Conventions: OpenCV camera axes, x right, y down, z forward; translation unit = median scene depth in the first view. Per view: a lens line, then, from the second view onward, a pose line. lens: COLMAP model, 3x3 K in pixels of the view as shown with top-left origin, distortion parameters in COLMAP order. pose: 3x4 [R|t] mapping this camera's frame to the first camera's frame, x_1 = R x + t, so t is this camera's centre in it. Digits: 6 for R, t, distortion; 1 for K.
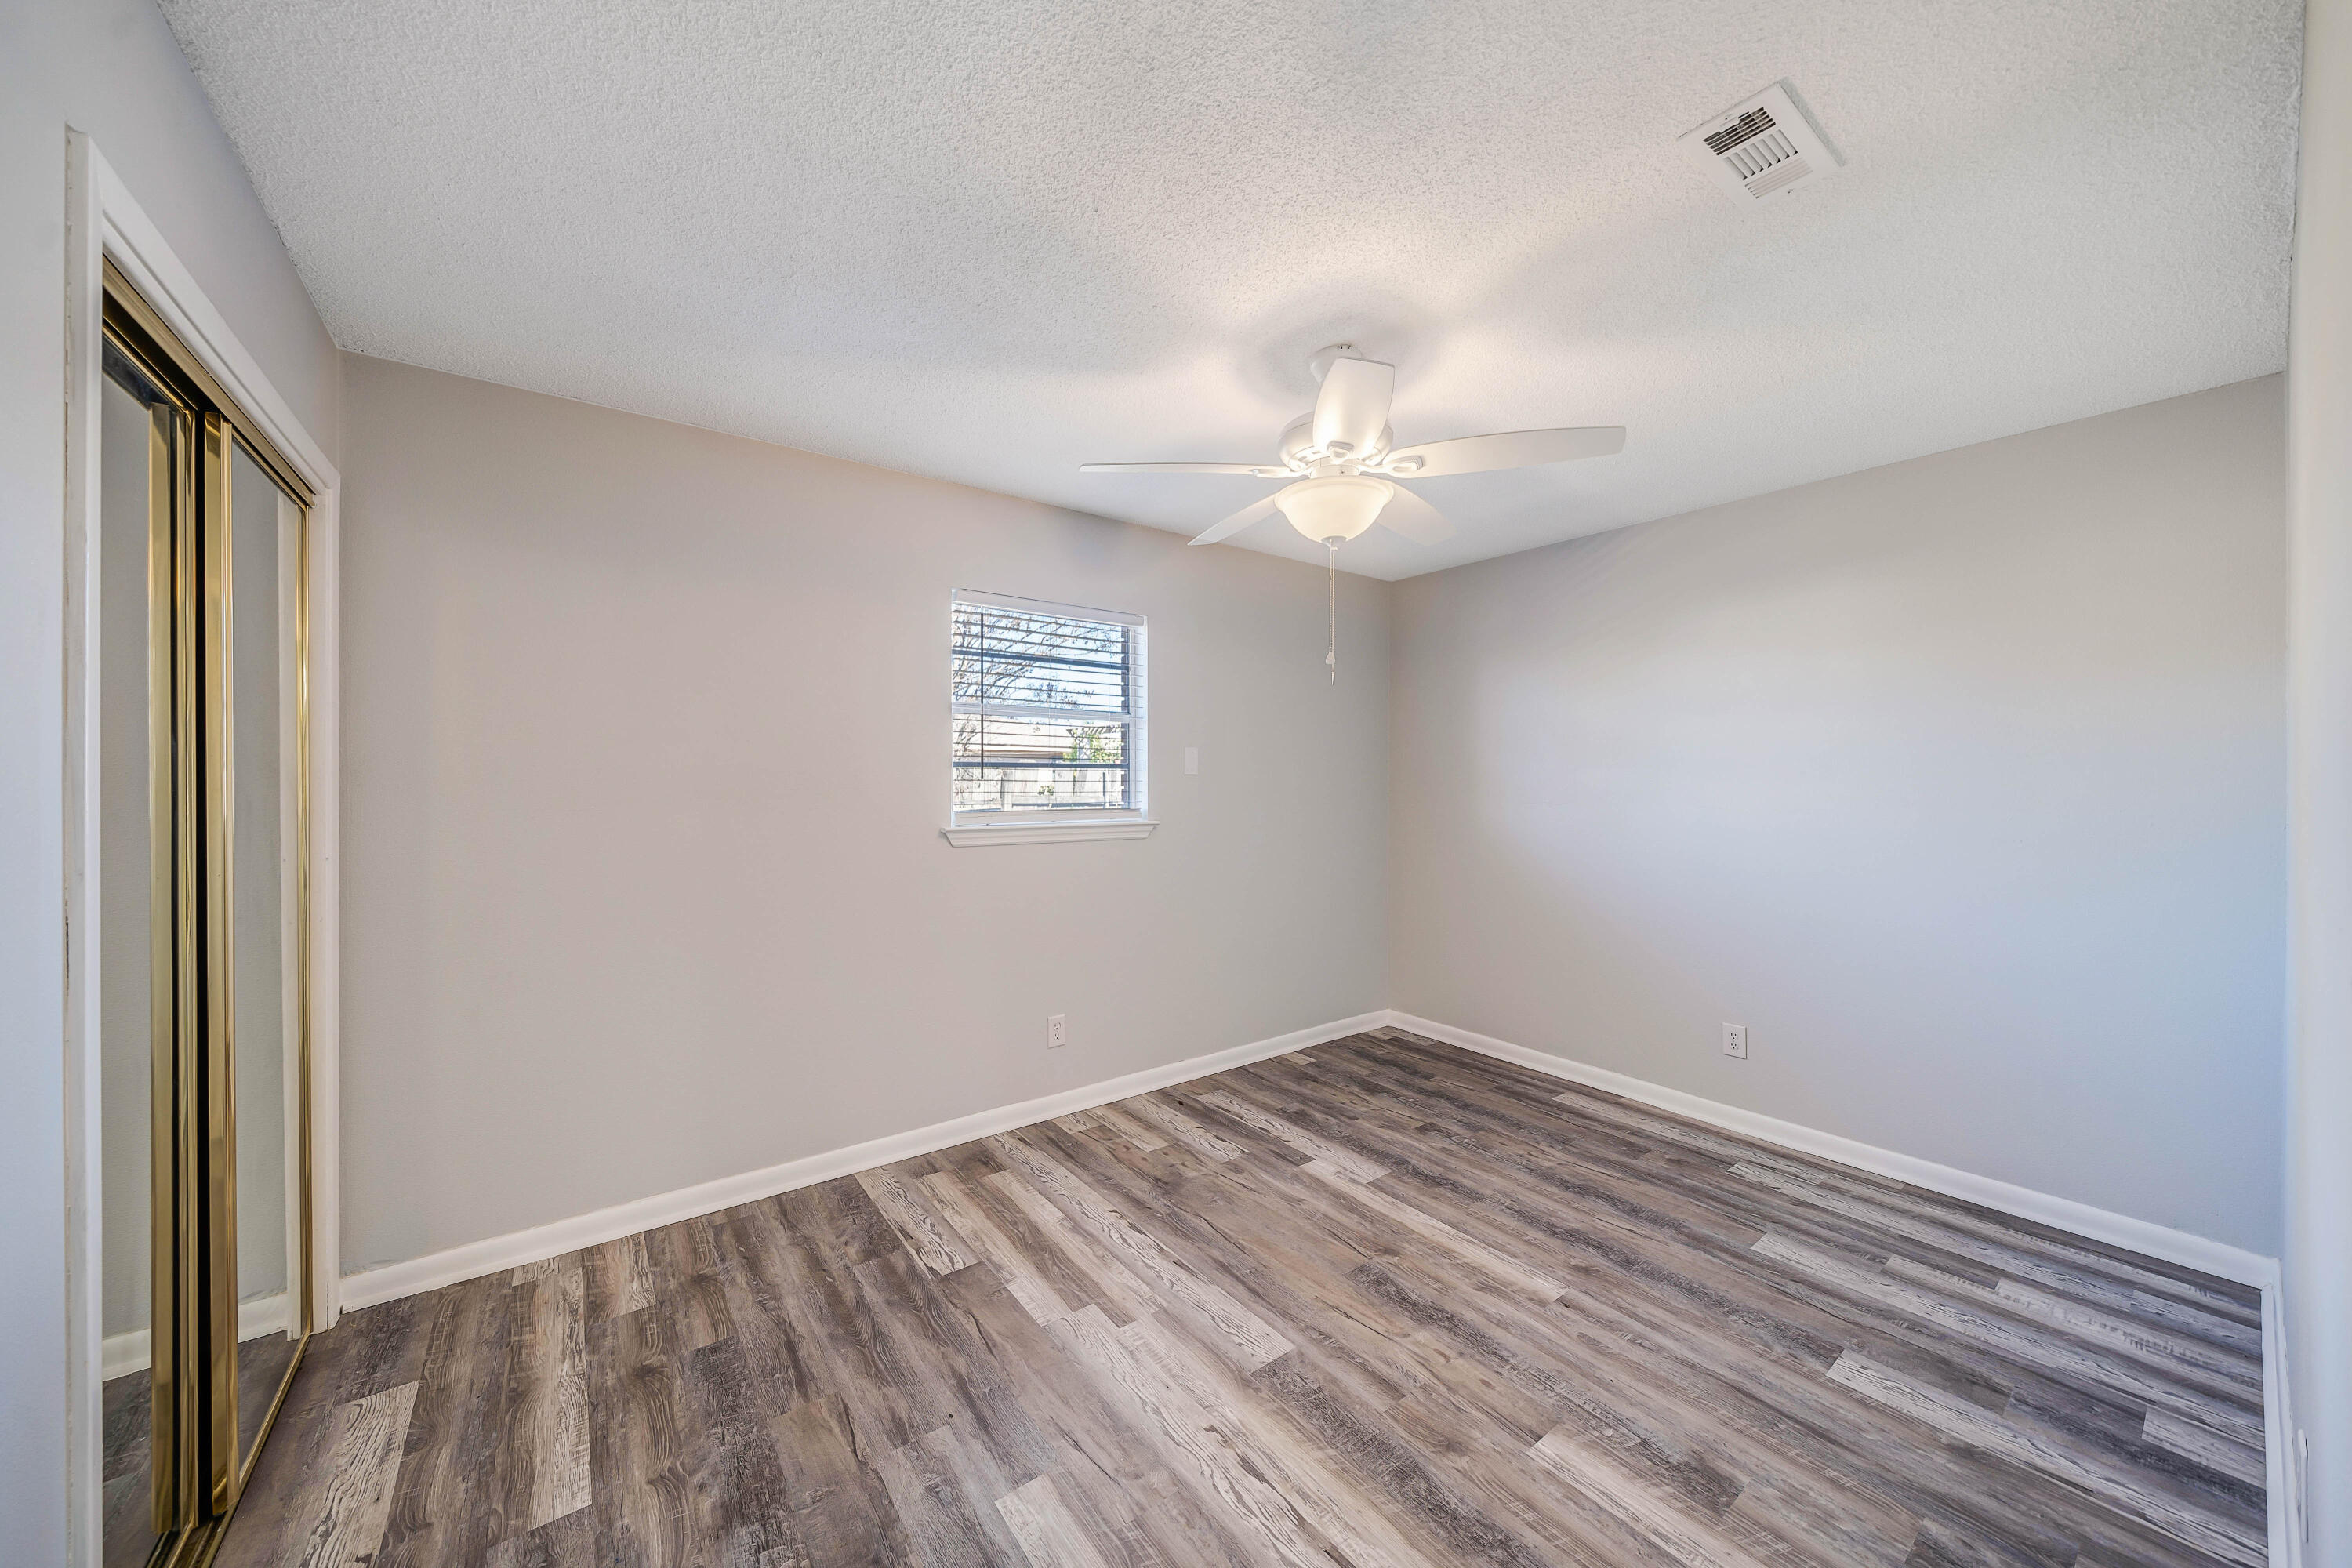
lens RADIAL K [[819.9, 0, 1182.7], [0, 819.9, 780.8], [0, 0, 1]] dist [-0.006489, 0.000252]
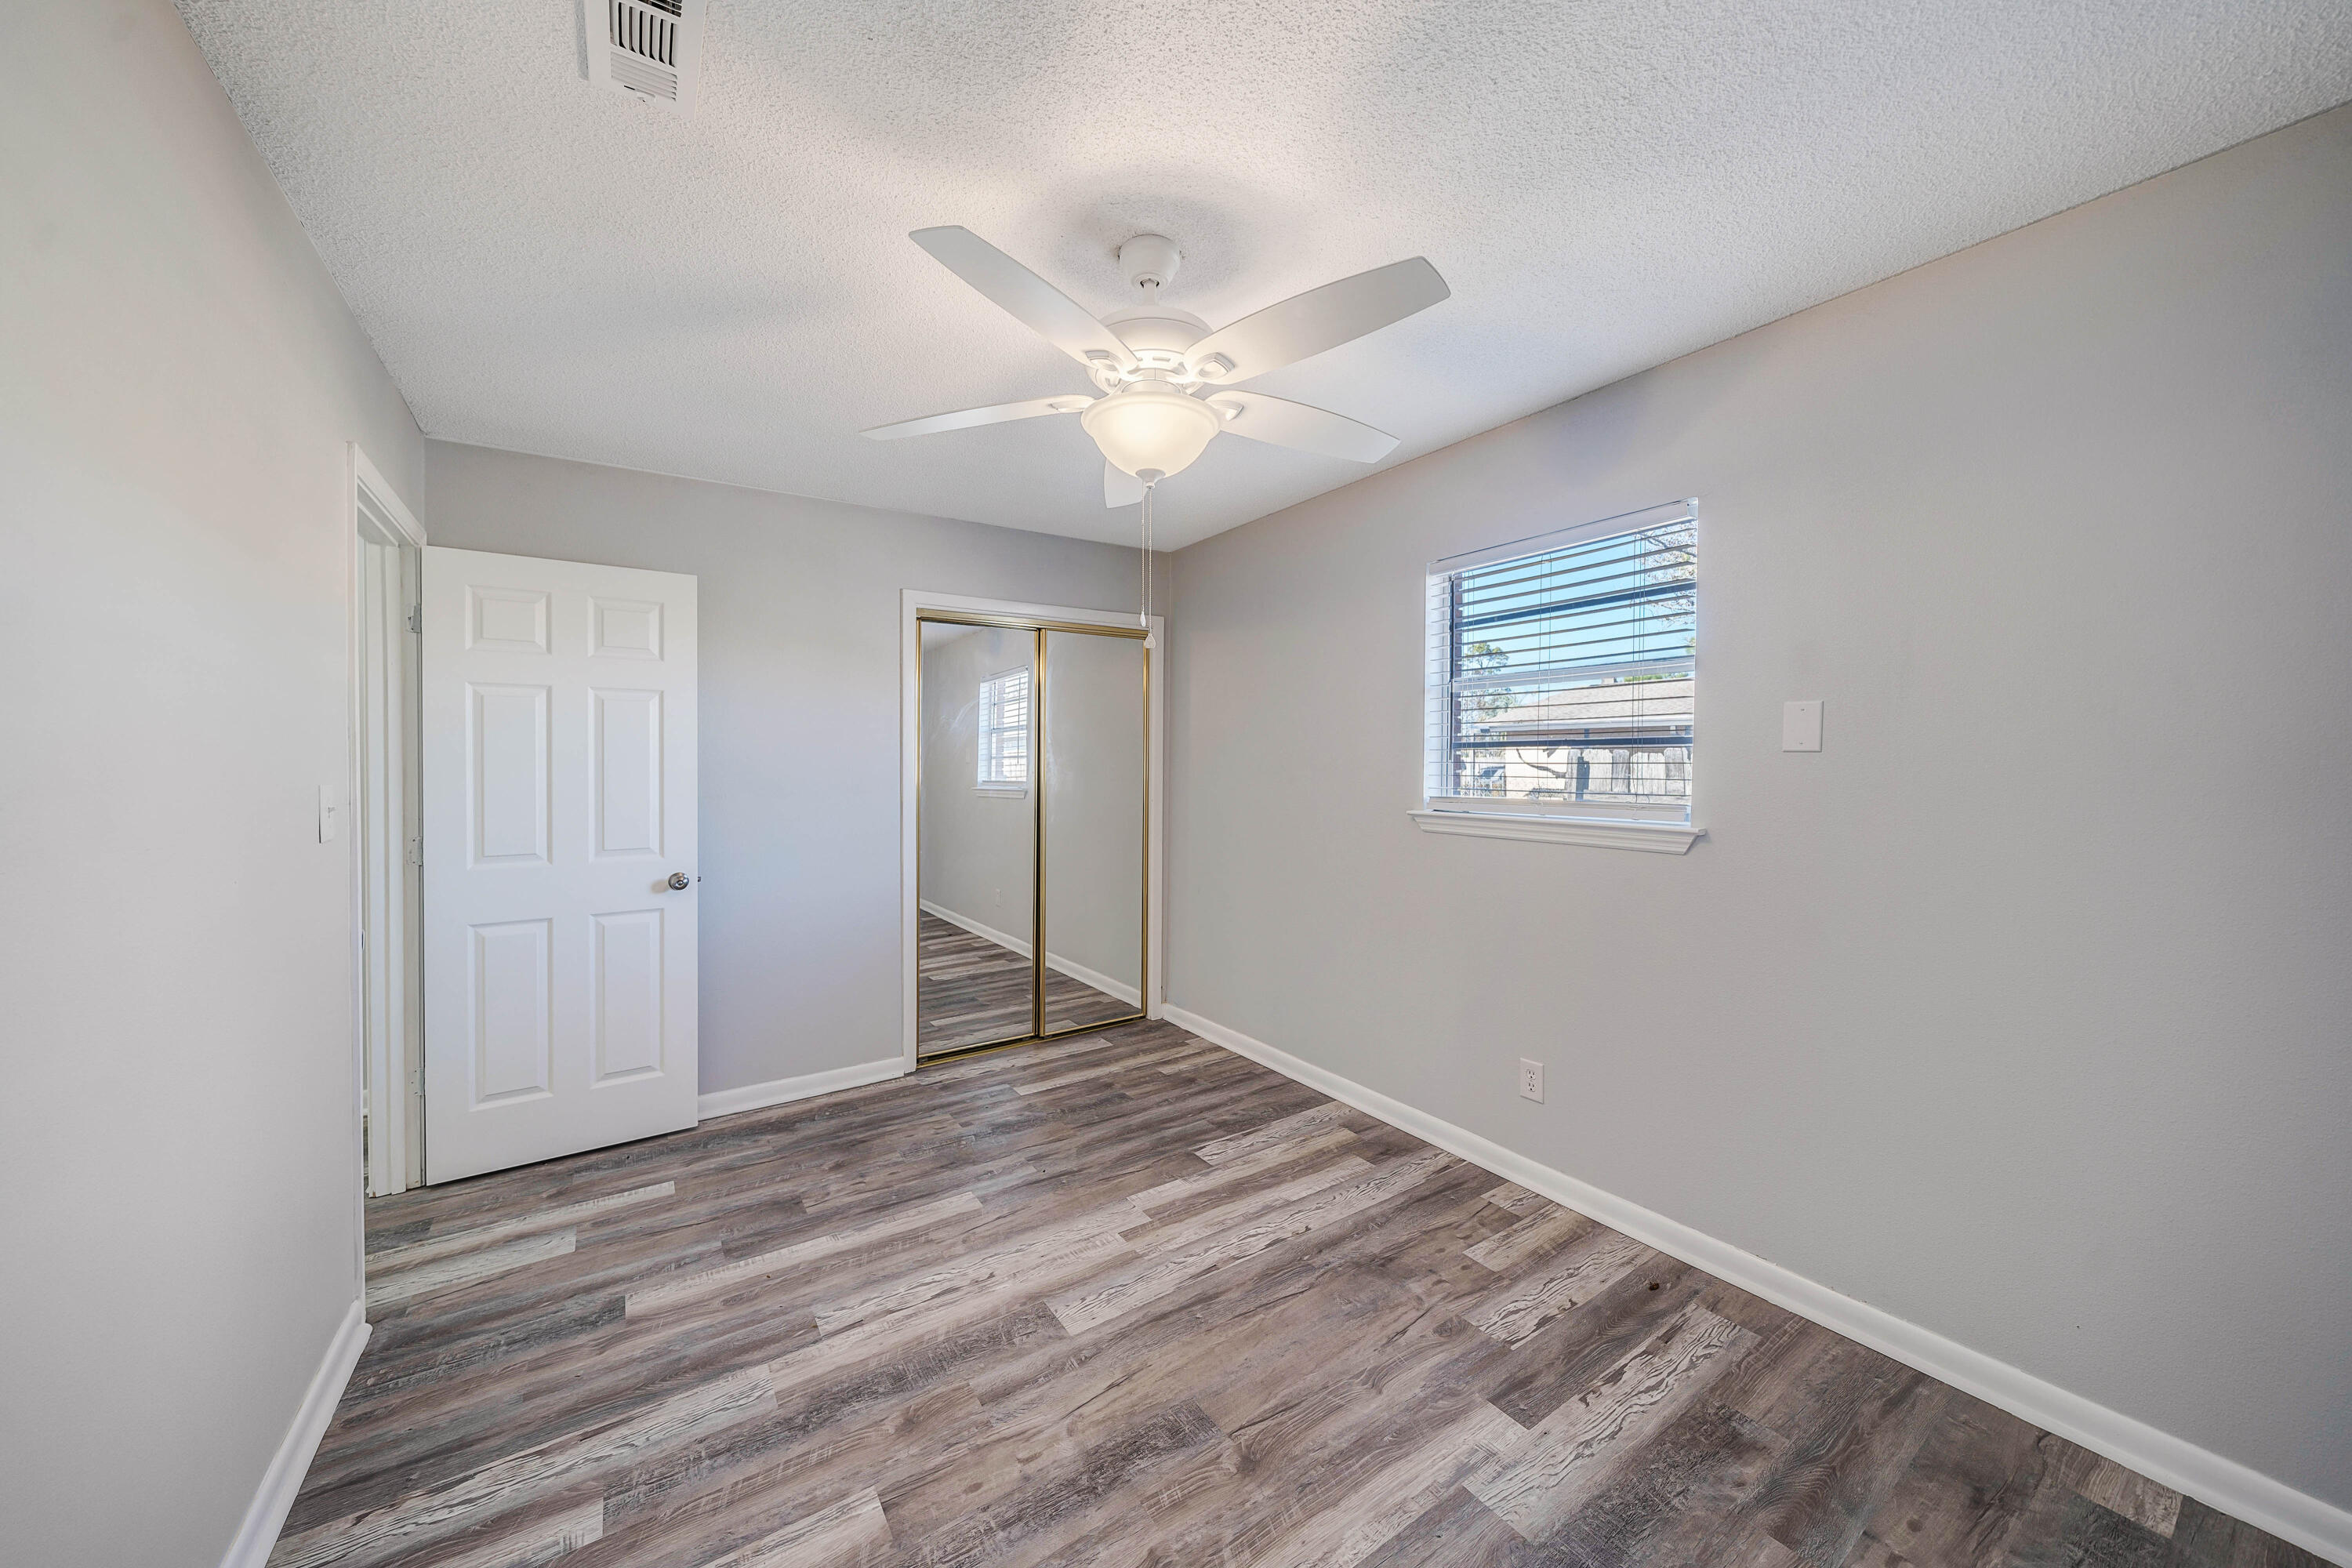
lens RADIAL K [[819.9, 0, 1179.7], [0, 819.9, 762.9], [0, 0, 1]] dist [-0.006489, 0.000252]
pose [[-0.048732, 0.001136, -0.998811, 1.046230], [-0.003037, 0.999995, 0.001286, -0.015357], [0.998807, 0.003096, -0.048729, 1.084028]]
